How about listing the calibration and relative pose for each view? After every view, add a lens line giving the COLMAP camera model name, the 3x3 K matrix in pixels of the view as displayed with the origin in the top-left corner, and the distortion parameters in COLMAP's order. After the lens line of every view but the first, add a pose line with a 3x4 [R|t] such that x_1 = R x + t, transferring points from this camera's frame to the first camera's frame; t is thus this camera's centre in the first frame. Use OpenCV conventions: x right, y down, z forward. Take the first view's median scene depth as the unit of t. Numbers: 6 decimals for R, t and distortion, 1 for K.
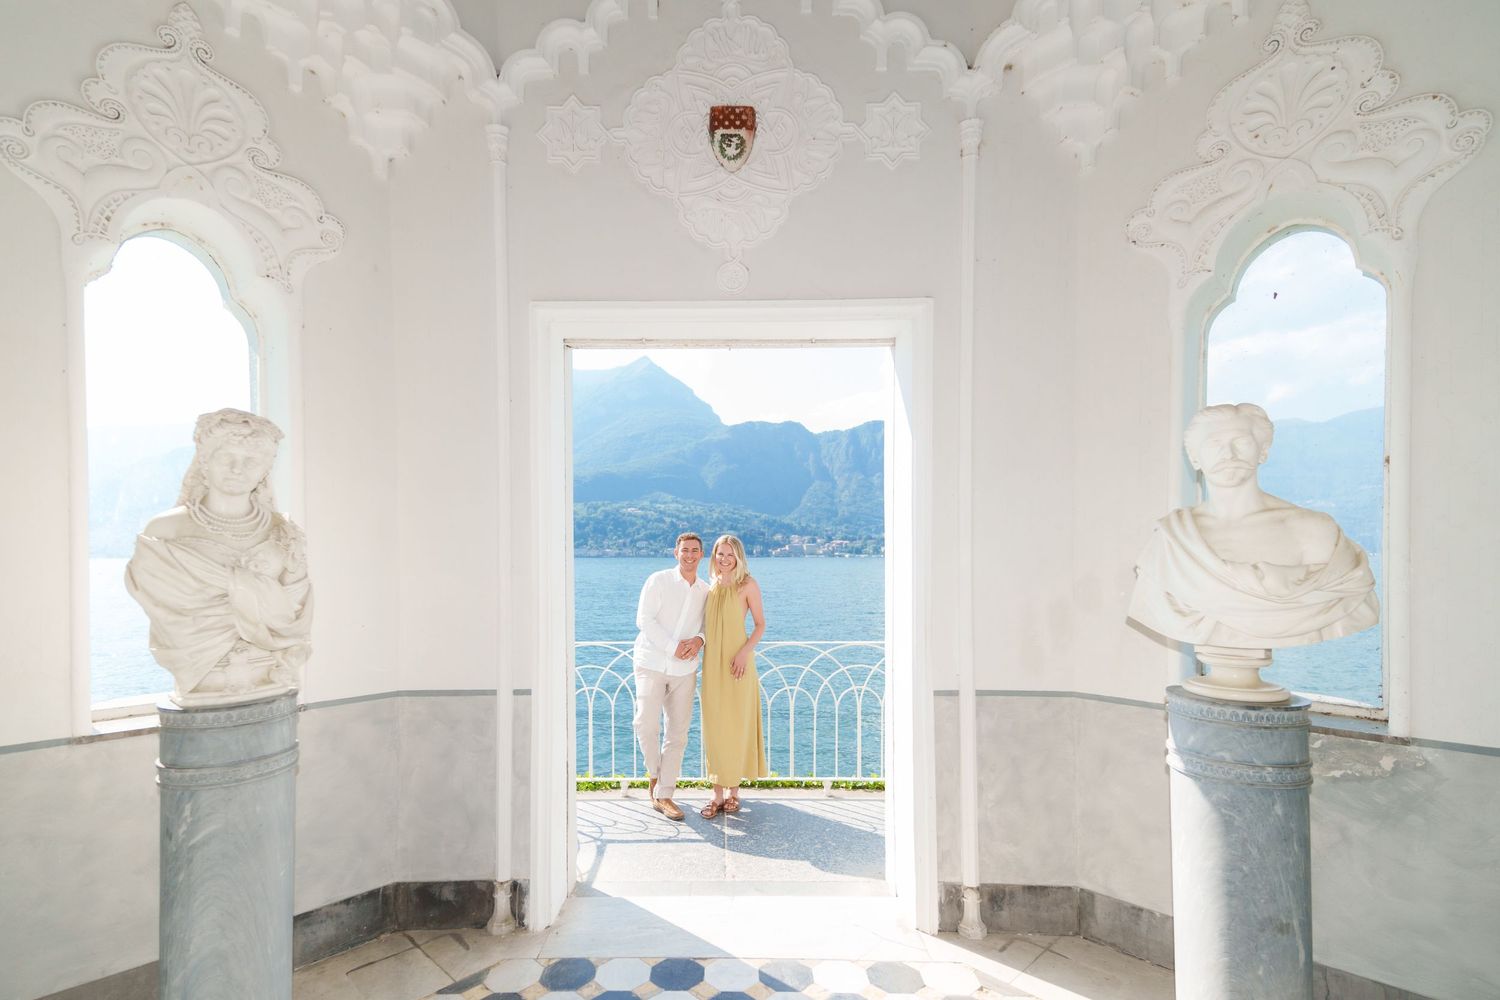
lens RADIAL K [[794.6, 0, 715.7], [0, 794.6, 592.4], [0, 0, 1]] dist [0.062057, -0.035995]
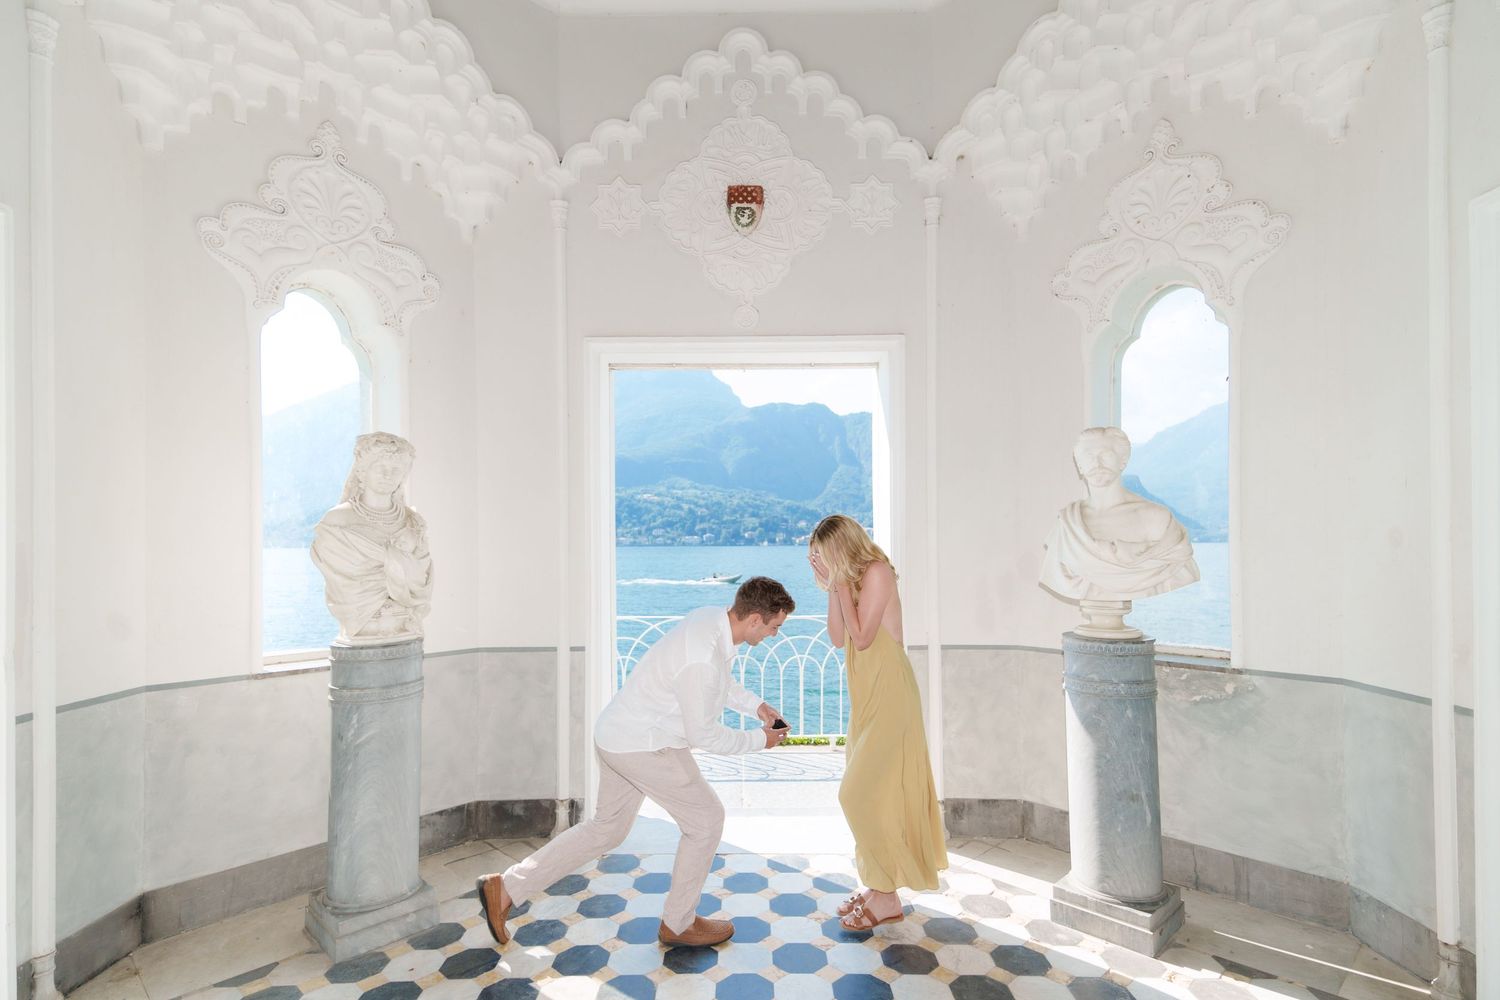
lens RADIAL K [[875.8, 0, 747.8], [0, 875.8, 537.6], [0, 0, 1]] dist [0.044306, -0.002352]
pose [[0.999913, -0.003400, 0.012717, 0.005611], [0.004093, 0.998487, -0.054836, 0.029964], [-0.012511, 0.054883, 0.998414, -0.390424]]
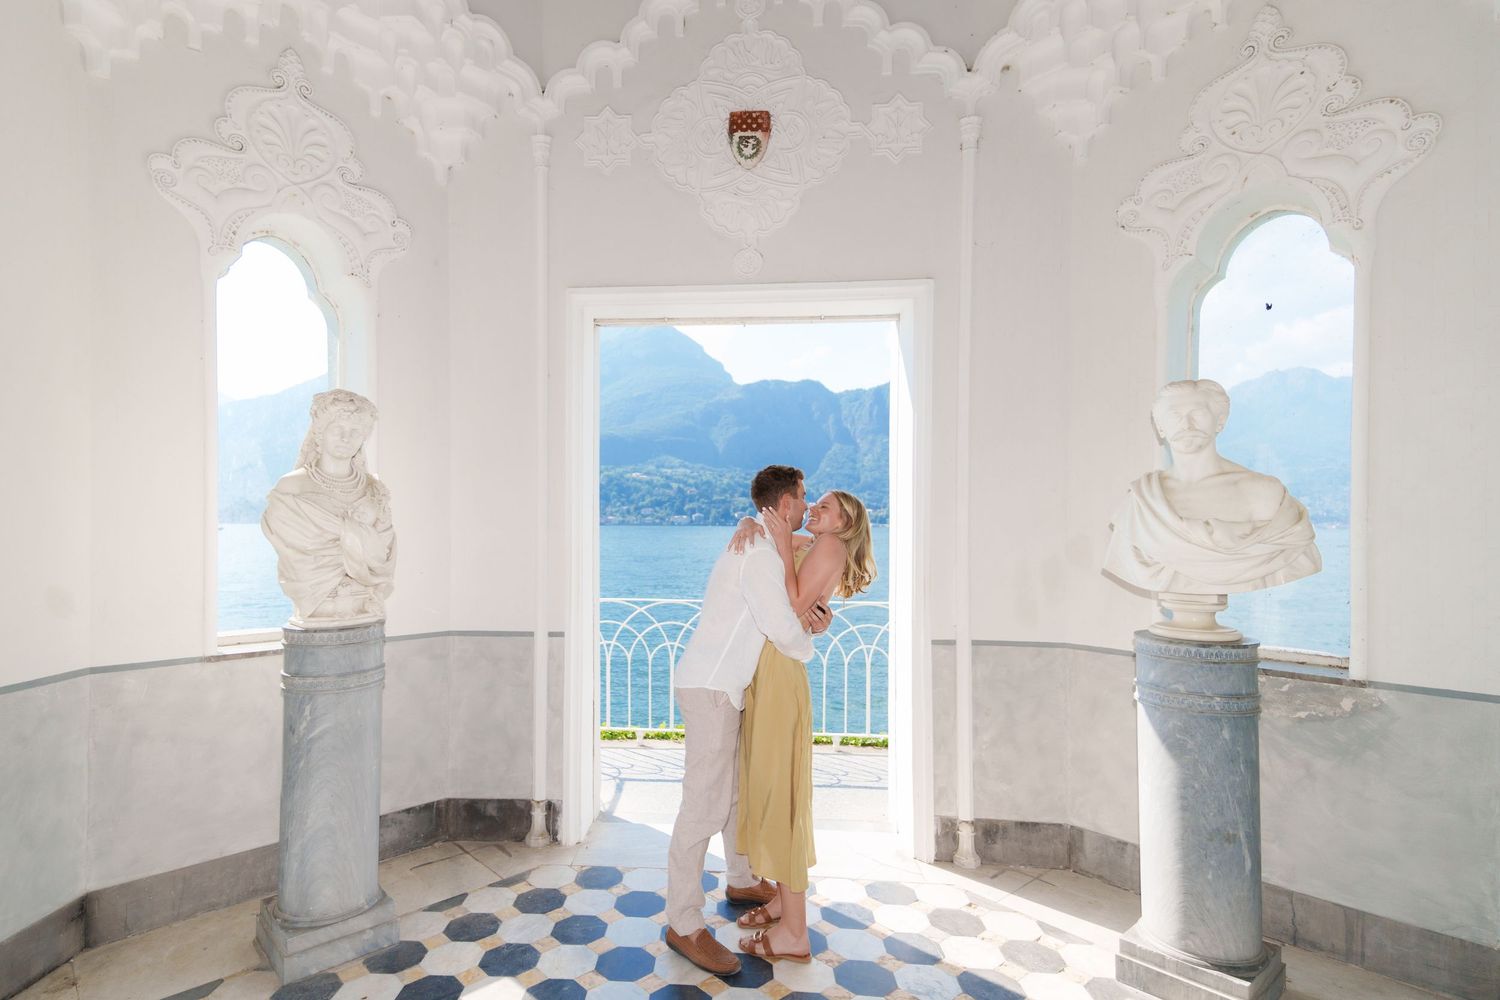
lens RADIAL K [[873.9, 0, 655.3], [0, 873.9, 540.5], [0, 0, 1]] dist [0.068111, -0.044956]
pose [[0.996809, 0.009029, -0.079313, -0.007797], [-0.011322, 0.999530, -0.028504, 0.027912], [0.079018, 0.029311, 0.996442, -0.229407]]
